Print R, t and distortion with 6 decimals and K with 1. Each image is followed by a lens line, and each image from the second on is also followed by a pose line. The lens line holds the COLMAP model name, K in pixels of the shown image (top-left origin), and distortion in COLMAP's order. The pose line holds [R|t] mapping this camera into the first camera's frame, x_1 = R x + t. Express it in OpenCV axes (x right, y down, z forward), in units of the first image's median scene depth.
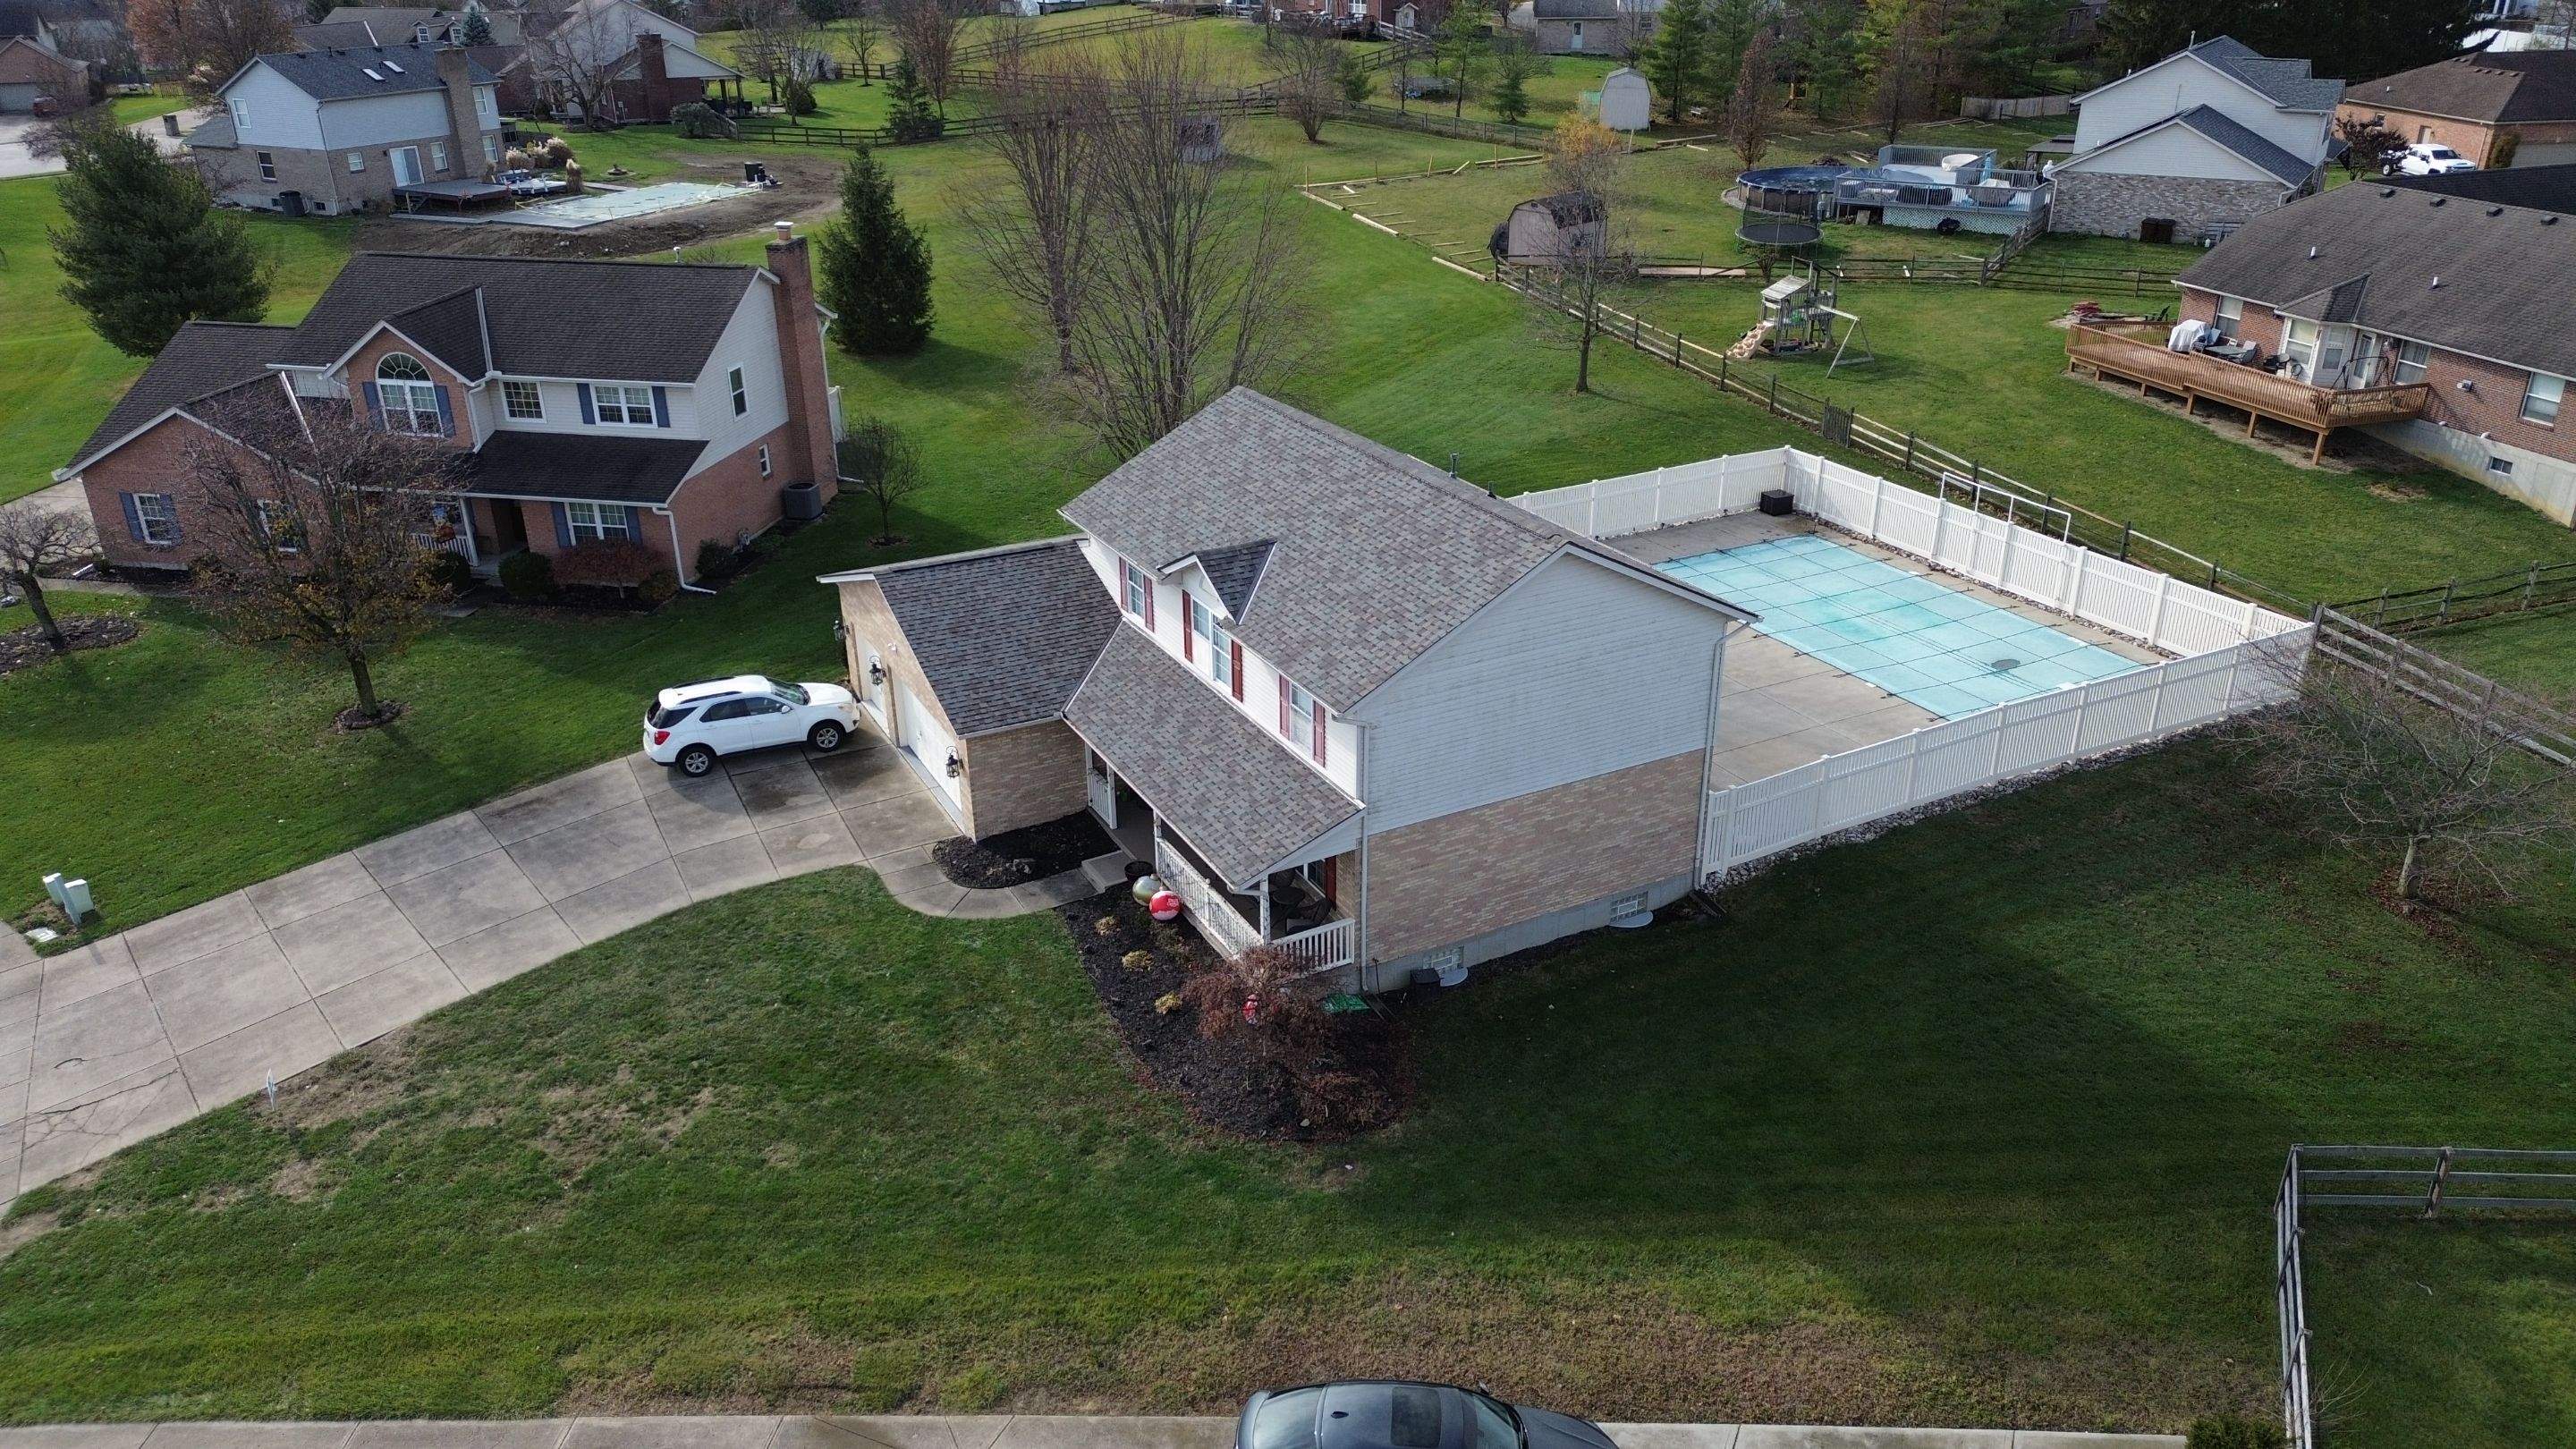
lens RADIAL K [[1802.1, 0, 1298.7], [0, 1802.1, 722.6], [0, 0, 1]] dist [0.112380, -0.133747]
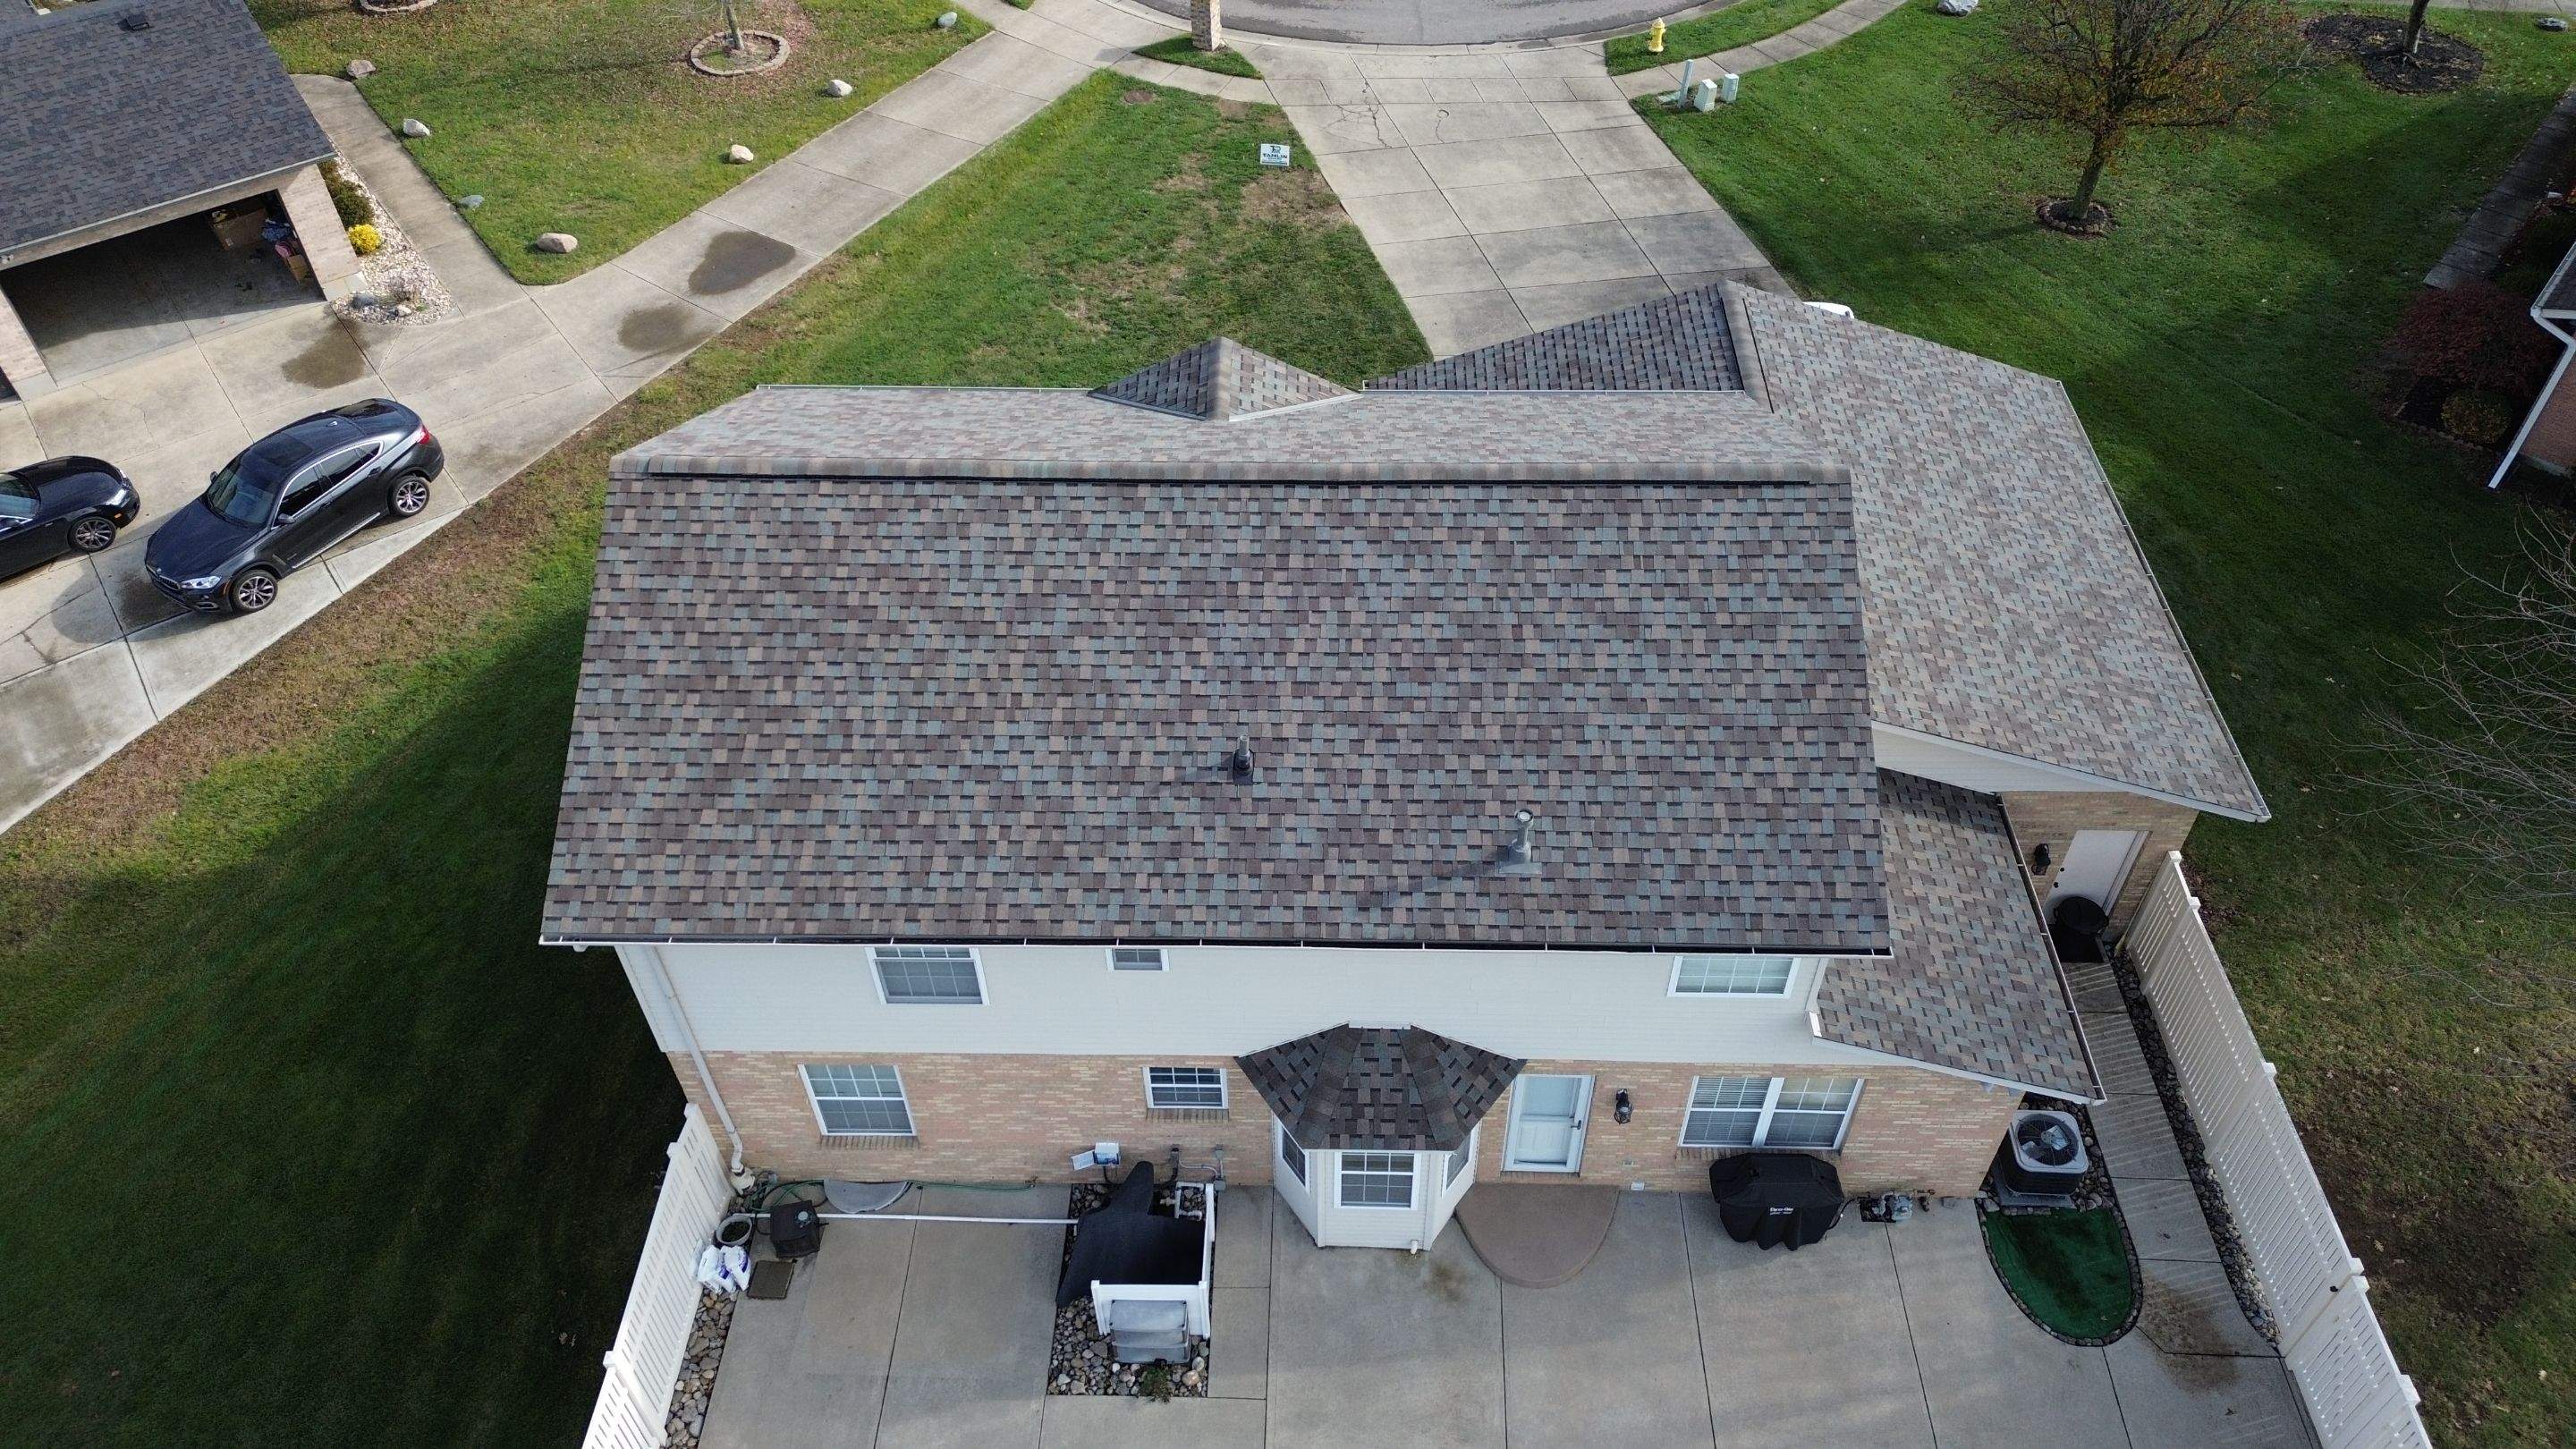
lens RADIAL K [[1802.1, 0, 1298.7], [0, 1802.1, 722.6], [0, 0, 1]] dist [0.112380, -0.133747]
pose [[-0.488394, 0.630428, -0.603351, 0.348977], [-0.346550, 0.494434, 0.797144, -0.471955], [0.800858, 0.598412, -0.023004, 0.943102]]
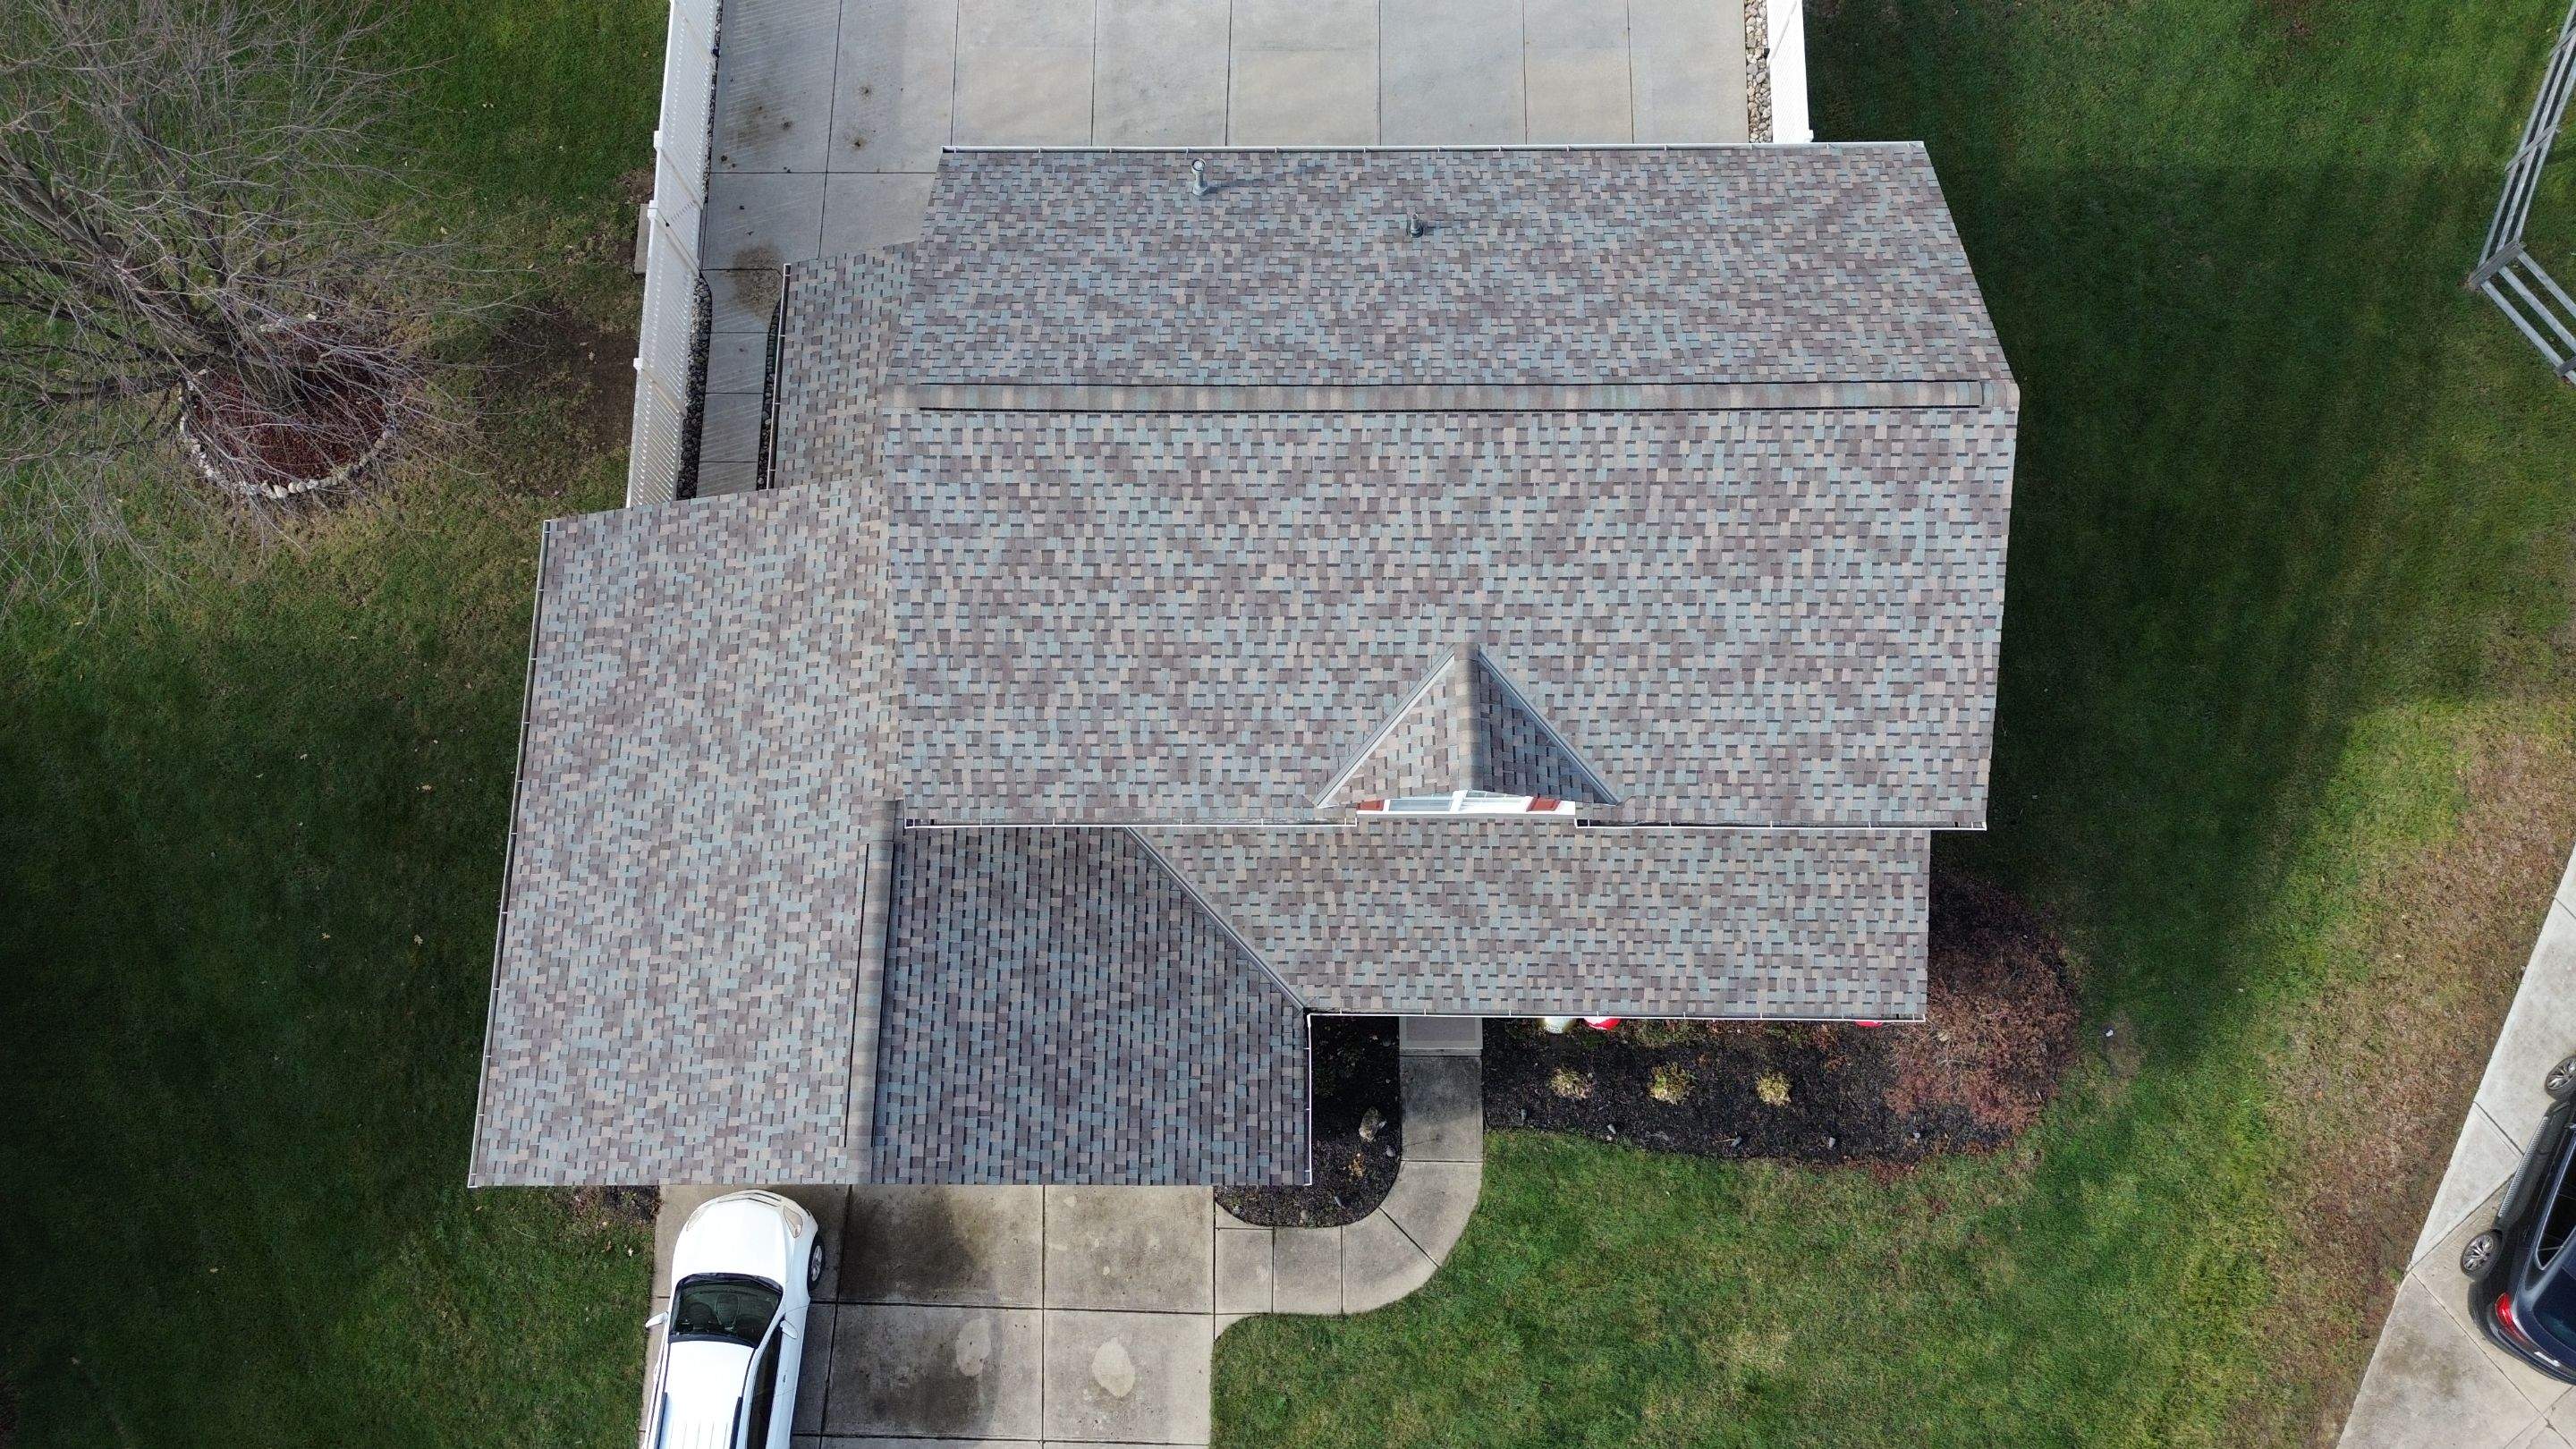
lens RADIAL K [[1802.1, 0, 1298.7], [0, 1802.1, 722.6], [0, 0, 1]] dist [0.112380, -0.133747]
pose [[0.473794, -0.852428, 0.221103, -0.167673], [0.370894, 0.420872, 0.827831, -0.523205], [-0.798722, -0.310216, 0.515567, 0.625053]]
